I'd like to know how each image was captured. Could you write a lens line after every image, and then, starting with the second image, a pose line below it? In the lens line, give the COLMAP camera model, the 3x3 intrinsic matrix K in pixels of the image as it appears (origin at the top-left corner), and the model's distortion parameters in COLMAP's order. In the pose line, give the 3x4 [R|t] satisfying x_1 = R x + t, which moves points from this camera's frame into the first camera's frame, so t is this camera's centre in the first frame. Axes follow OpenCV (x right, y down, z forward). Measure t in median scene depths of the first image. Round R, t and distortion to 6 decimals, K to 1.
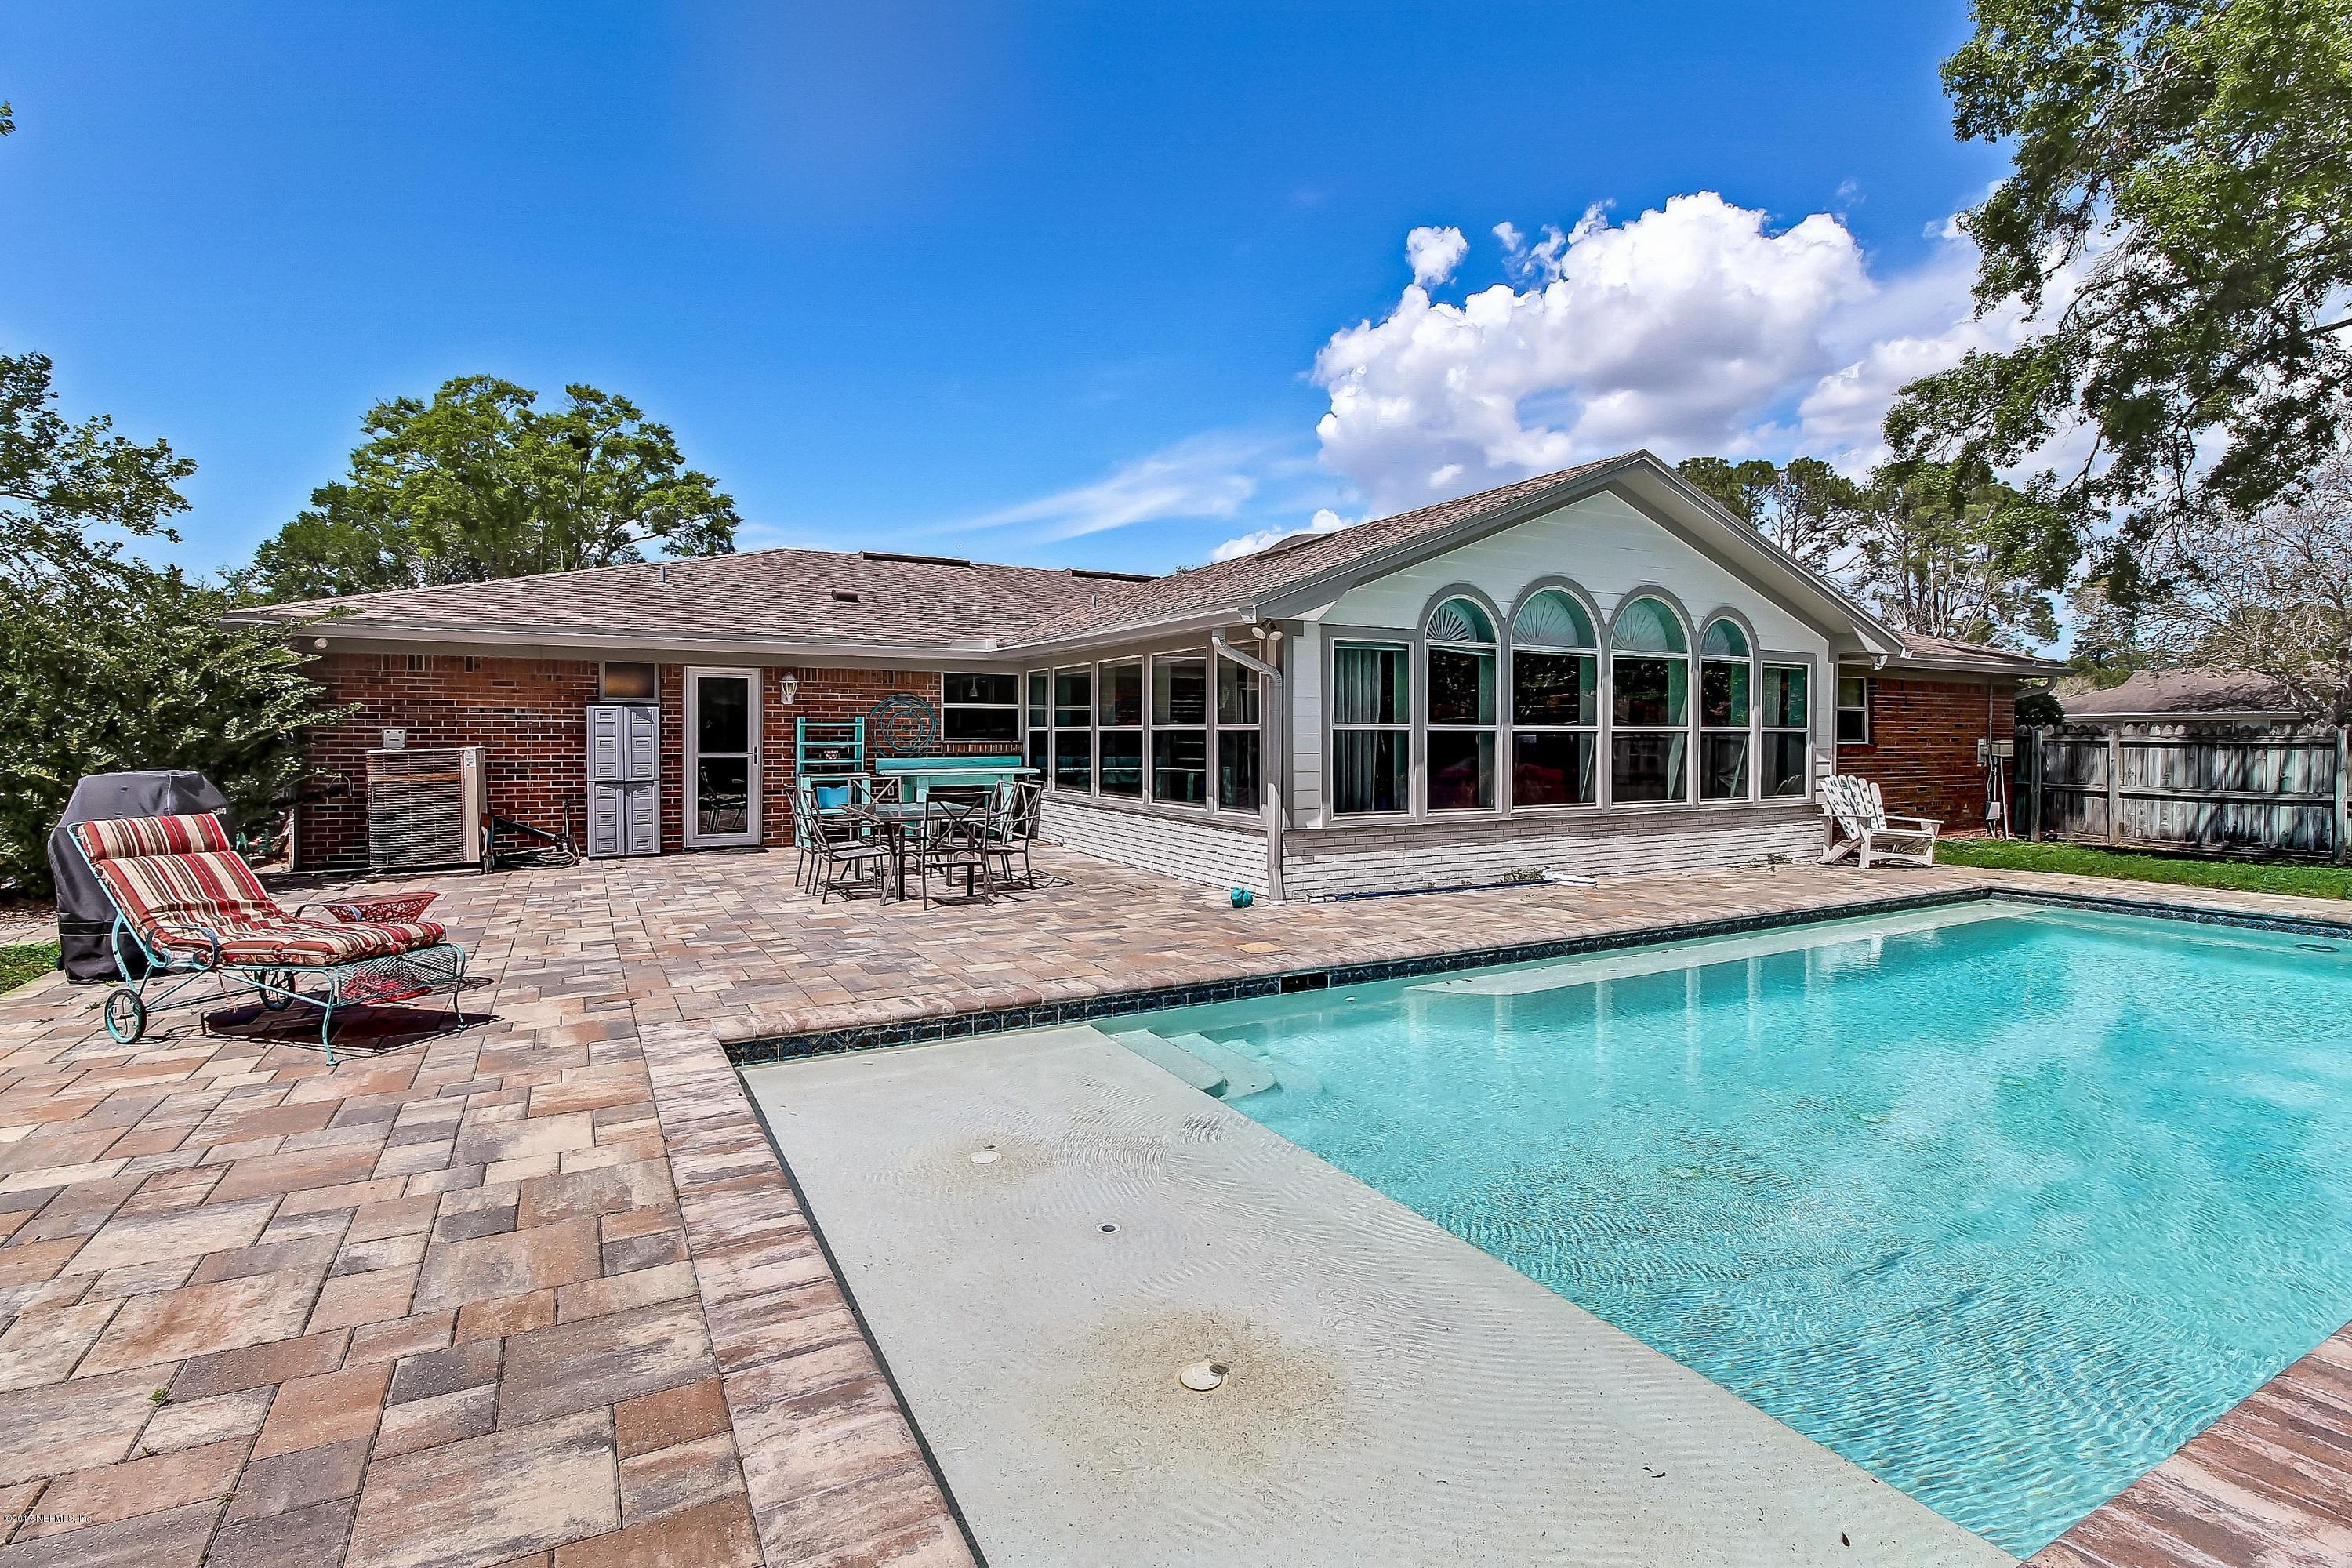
lens RADIAL K [[1123.8, 0, 1177.8], [0, 1123.8, 721.8], [0, 0, 1]] dist [0.015208, 0.000277]
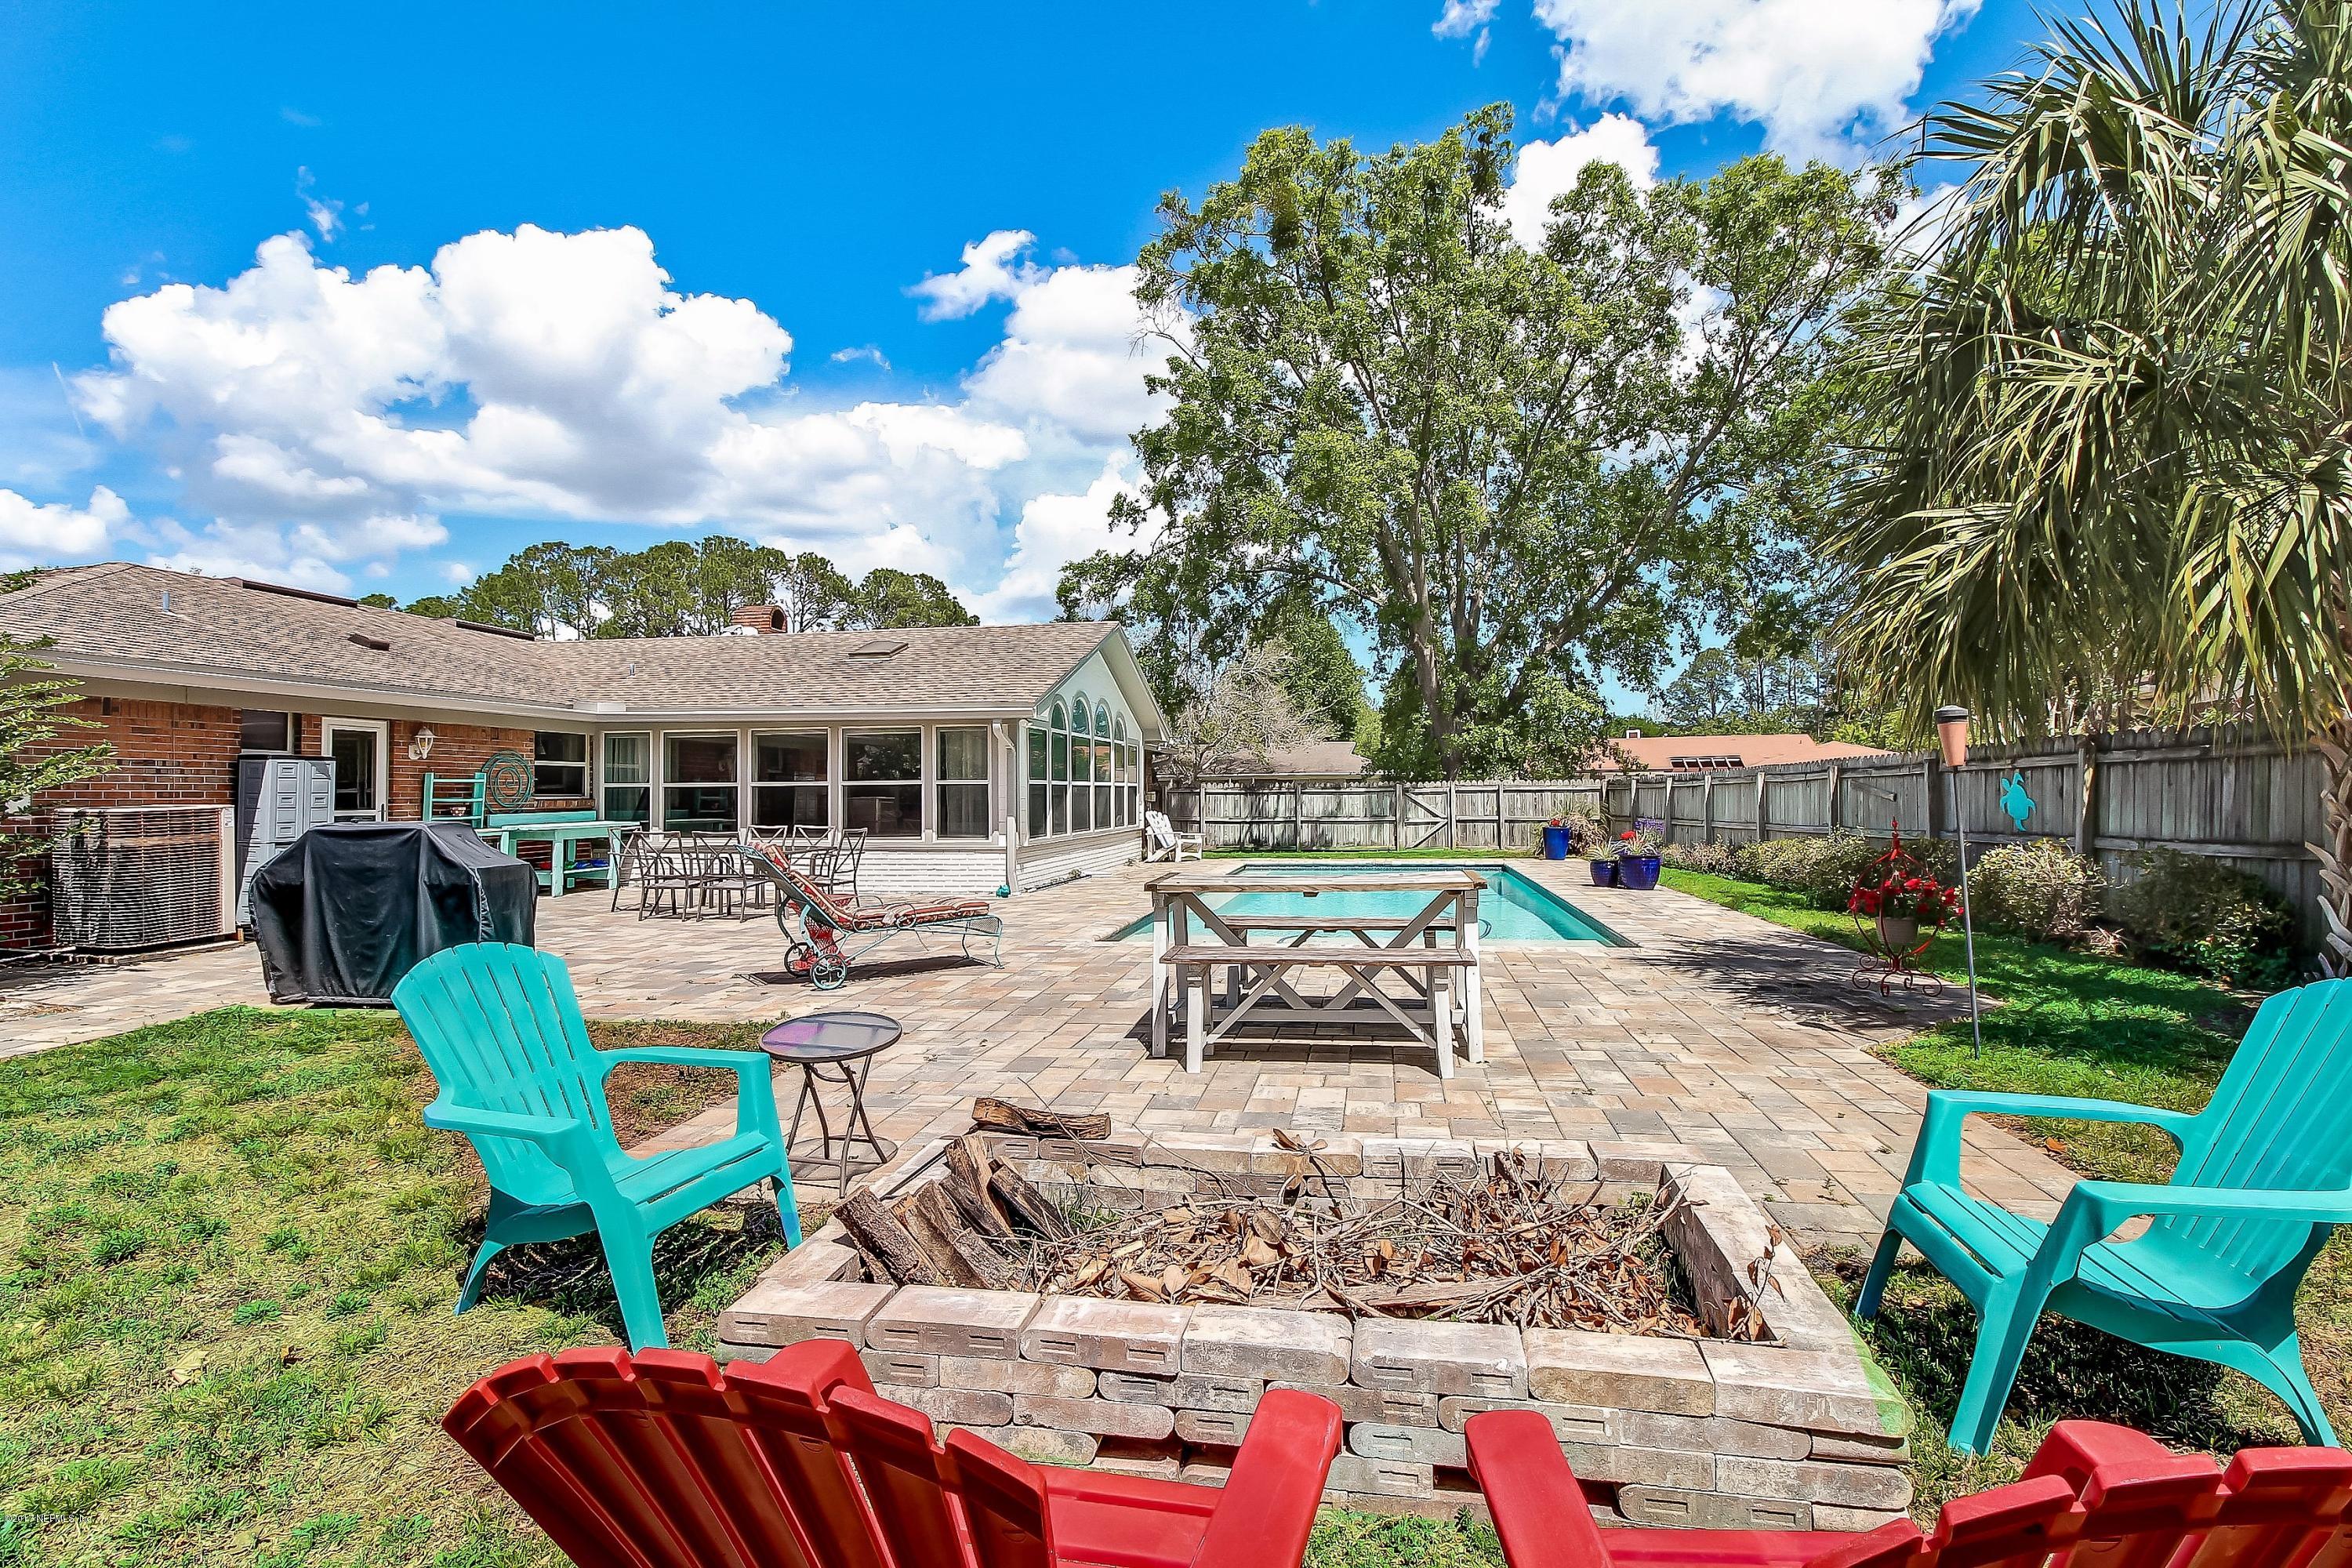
lens RADIAL K [[1107.1, 0, 1176.0], [0, 1107.1, 784.0], [0, 0, 1]] dist [0.013080, -0.000158]
pose [[0.647356, -0.000539, 0.762187, -0.620162], [0.000077, 1.000000, 0.000641, 0.004471], [-0.762188, -0.000357, 0.647356, -0.109886]]
